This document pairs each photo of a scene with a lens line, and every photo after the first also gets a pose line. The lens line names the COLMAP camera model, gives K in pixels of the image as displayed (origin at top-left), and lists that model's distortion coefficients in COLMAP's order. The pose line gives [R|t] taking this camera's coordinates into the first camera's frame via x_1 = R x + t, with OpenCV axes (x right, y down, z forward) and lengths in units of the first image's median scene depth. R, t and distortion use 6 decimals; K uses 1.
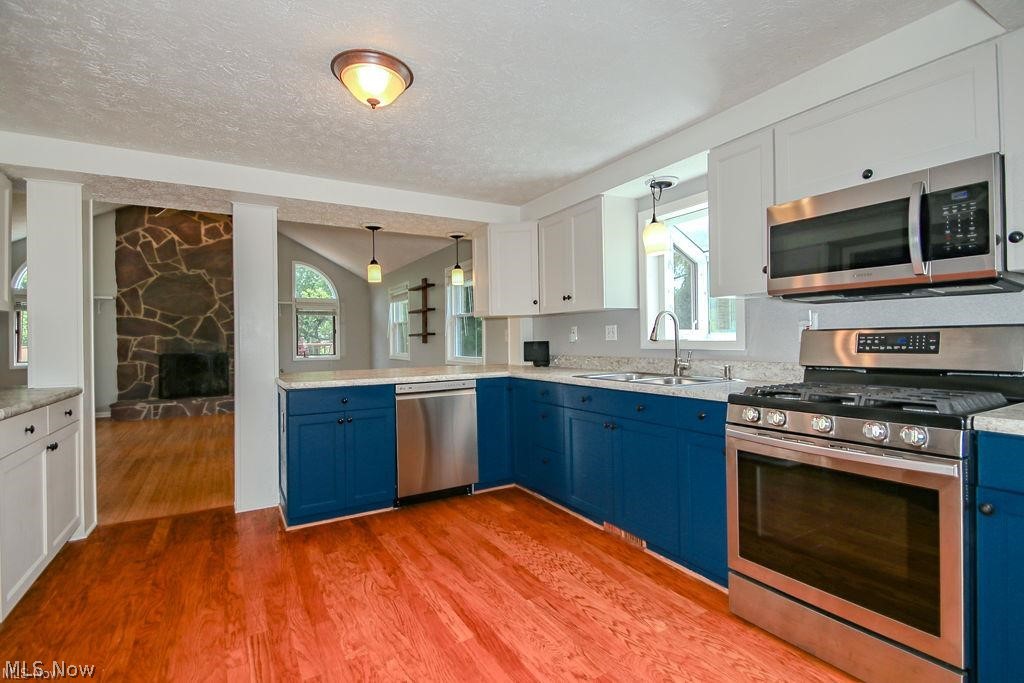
lens RADIAL K [[474.3, 0, 510.1], [0, 474.3, 349.1], [0, 0, 1]] dist [0.019645, -0.022163]
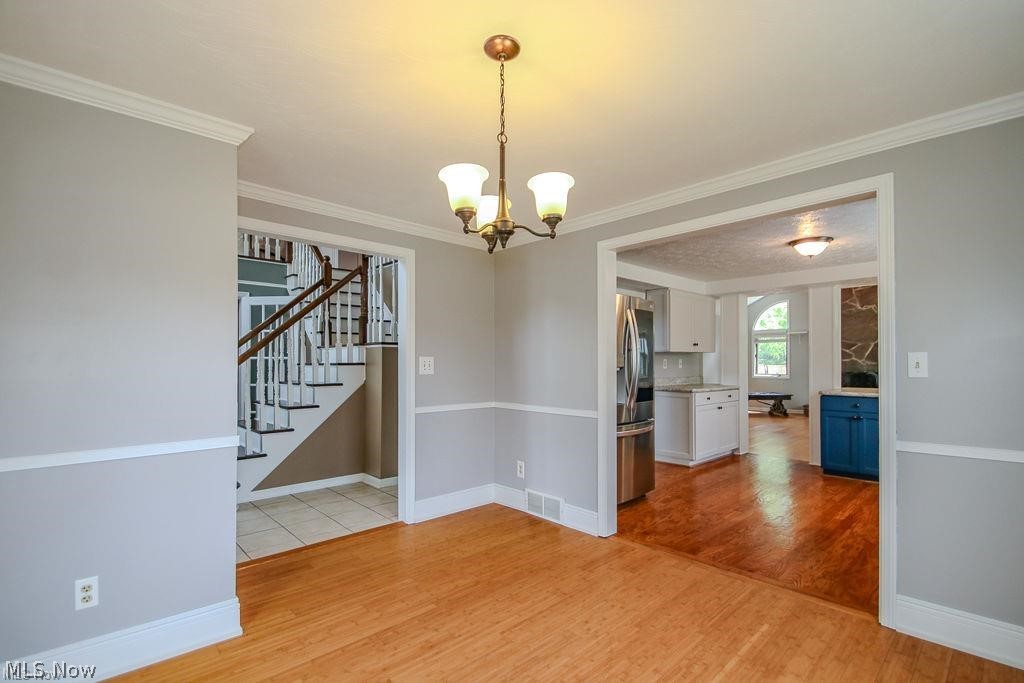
lens RADIAL K [[474.3, 0, 510.1], [0, 474.3, 349.1], [0, 0, 1]] dist [0.019645, -0.022163]
pose [[0.213819, -0.011060, -0.976811, 0.365322], [-0.023940, 0.999576, -0.016558, -0.009585], [0.976580, 0.026925, 0.213463, -0.184714]]
